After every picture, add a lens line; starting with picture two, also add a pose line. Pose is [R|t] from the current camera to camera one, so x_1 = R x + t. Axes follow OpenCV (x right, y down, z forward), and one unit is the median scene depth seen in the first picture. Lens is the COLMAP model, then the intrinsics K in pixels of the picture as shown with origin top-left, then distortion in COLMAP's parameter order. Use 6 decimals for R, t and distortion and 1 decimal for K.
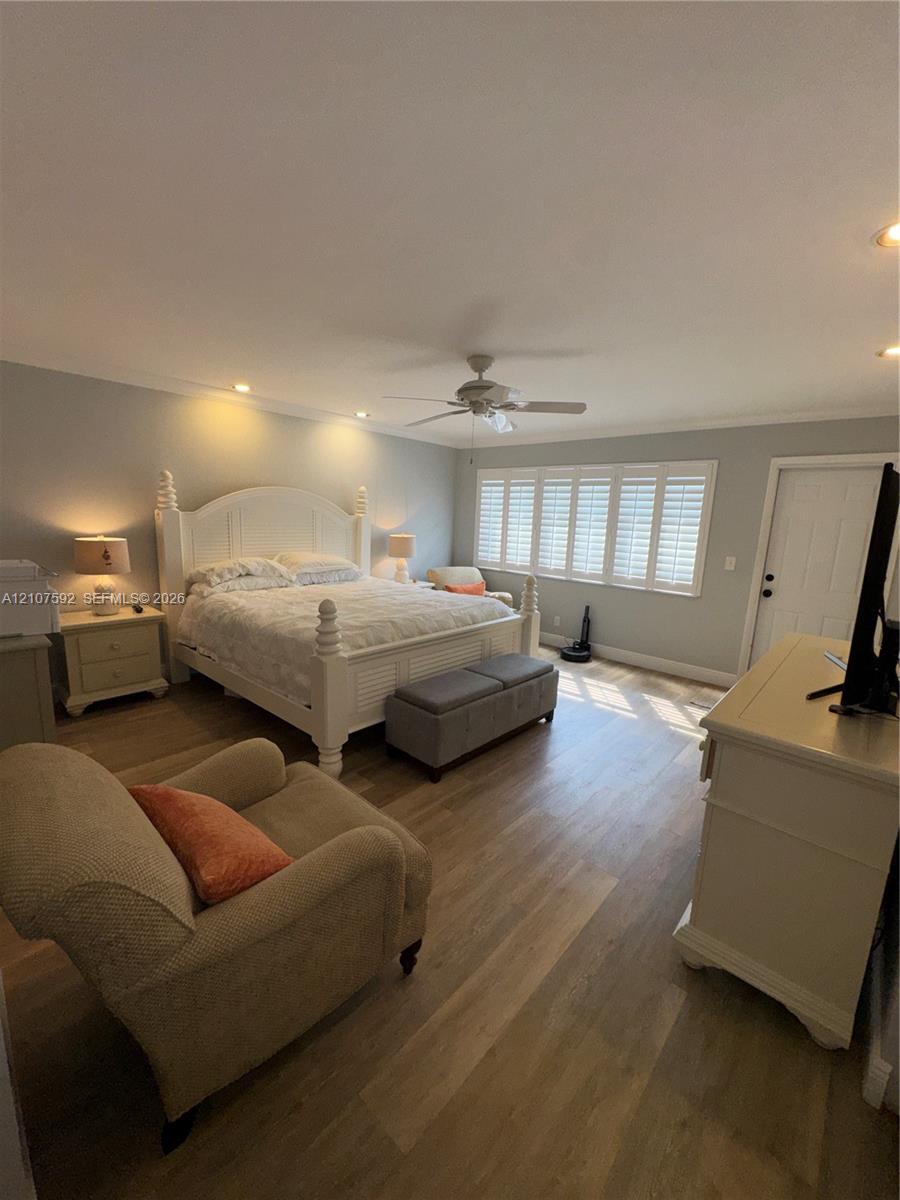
lens RADIAL K [[481.2, 0, 446.6], [0, 481.2, 601.6], [0, 0, 1]] dist [-0.001444, 0.000029]
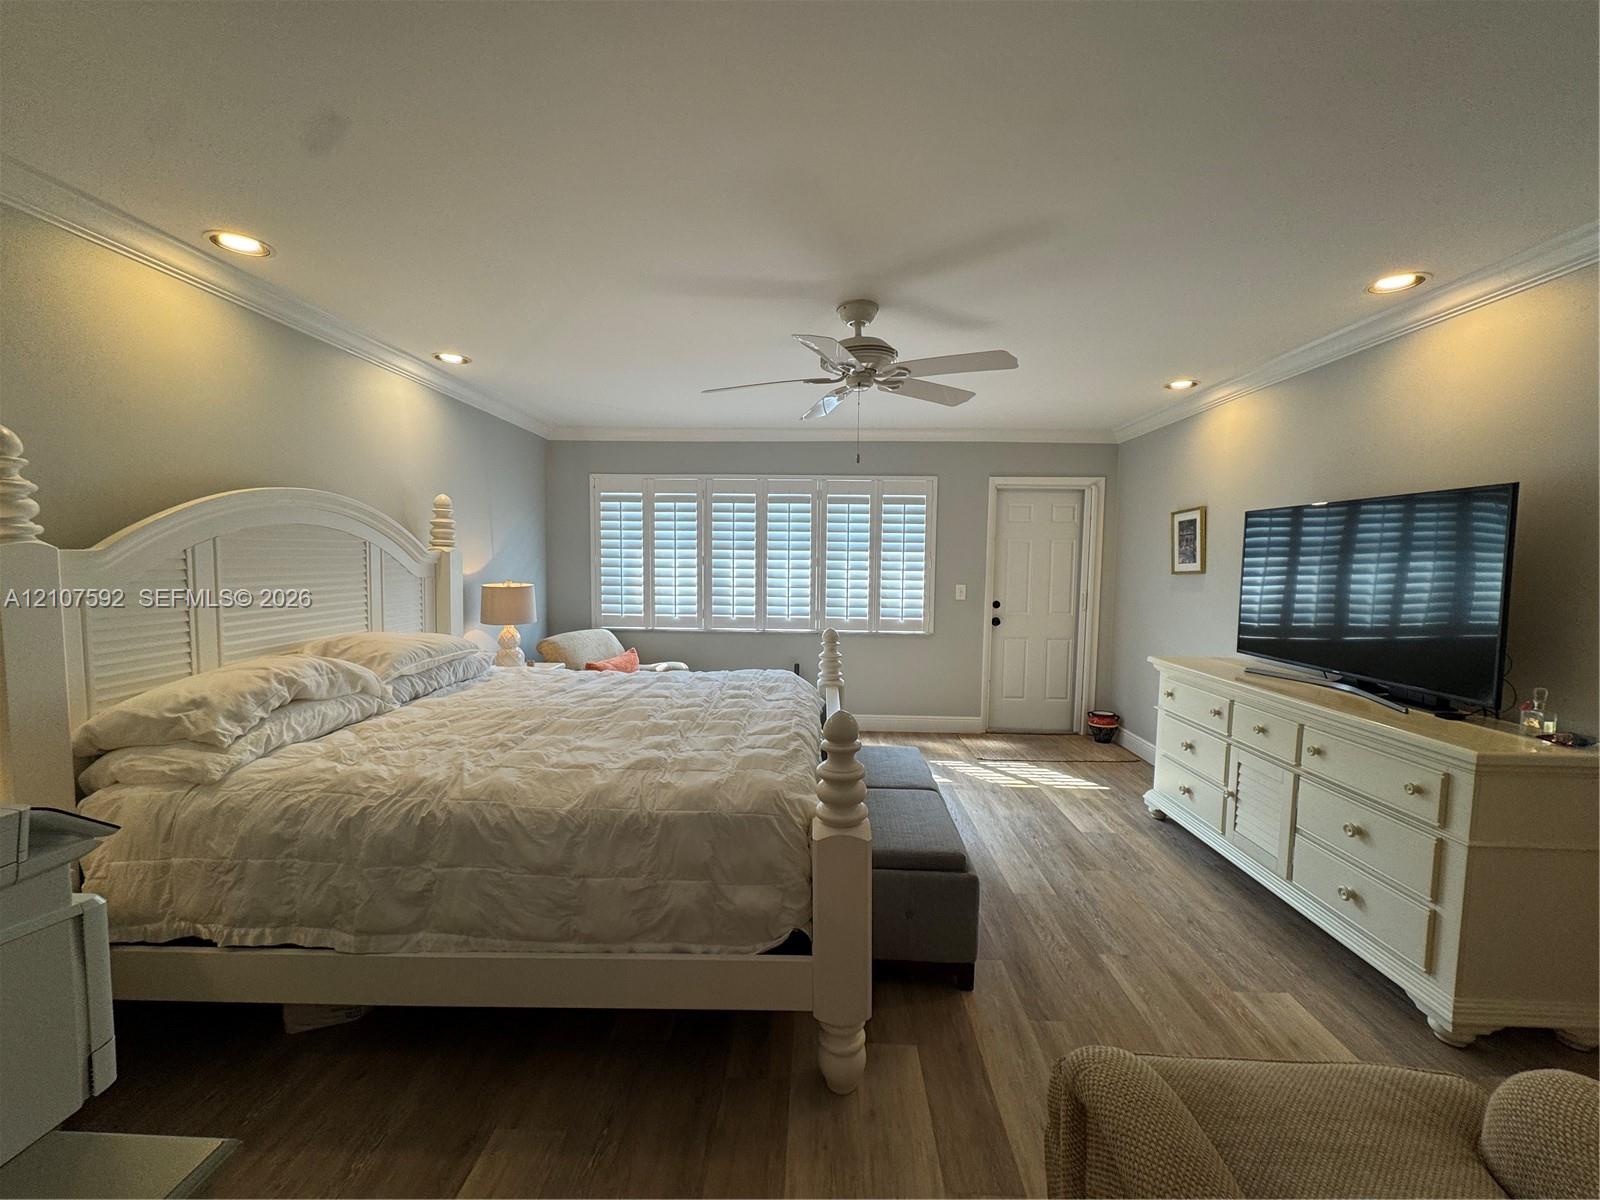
lens RADIAL K [[640.3, 0, 795.3], [0, 640.3, 602.9], [0, 0, 1]] dist [-0.001682, 0.000088]
pose [[0.757924, -0.078827, 0.647563, -0.530754], [0.136329, 0.989893, -0.039065, -0.072024], [-0.637939, 0.117890, 0.761010, 0.393737]]
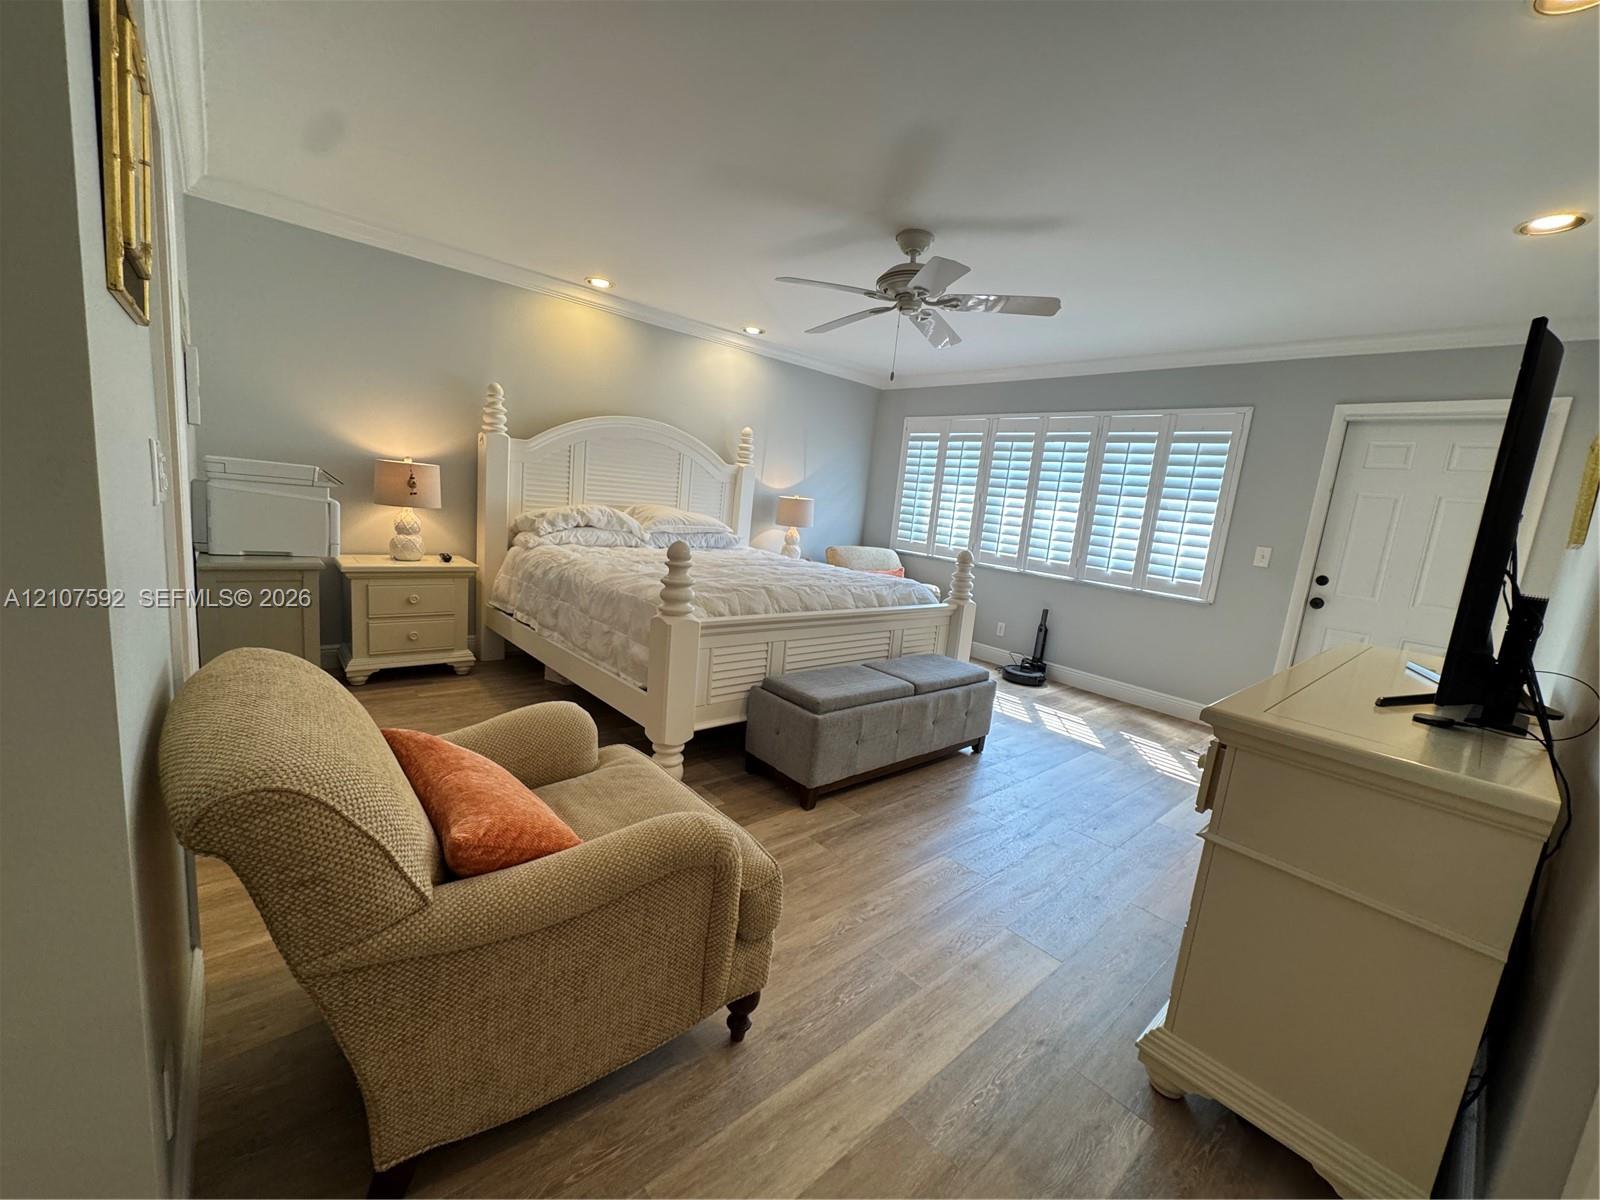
lens RADIAL K [[640.3, 0, 795.3], [0, 640.3, 602.9], [0, 0, 1]] dist [-0.001682, 0.000088]
pose [[0.992747, 0.074005, -0.094740, 0.021416], [-0.076065, 0.996935, -0.018320, 0.071711], [0.093094, 0.025394, 0.995333, 0.032374]]
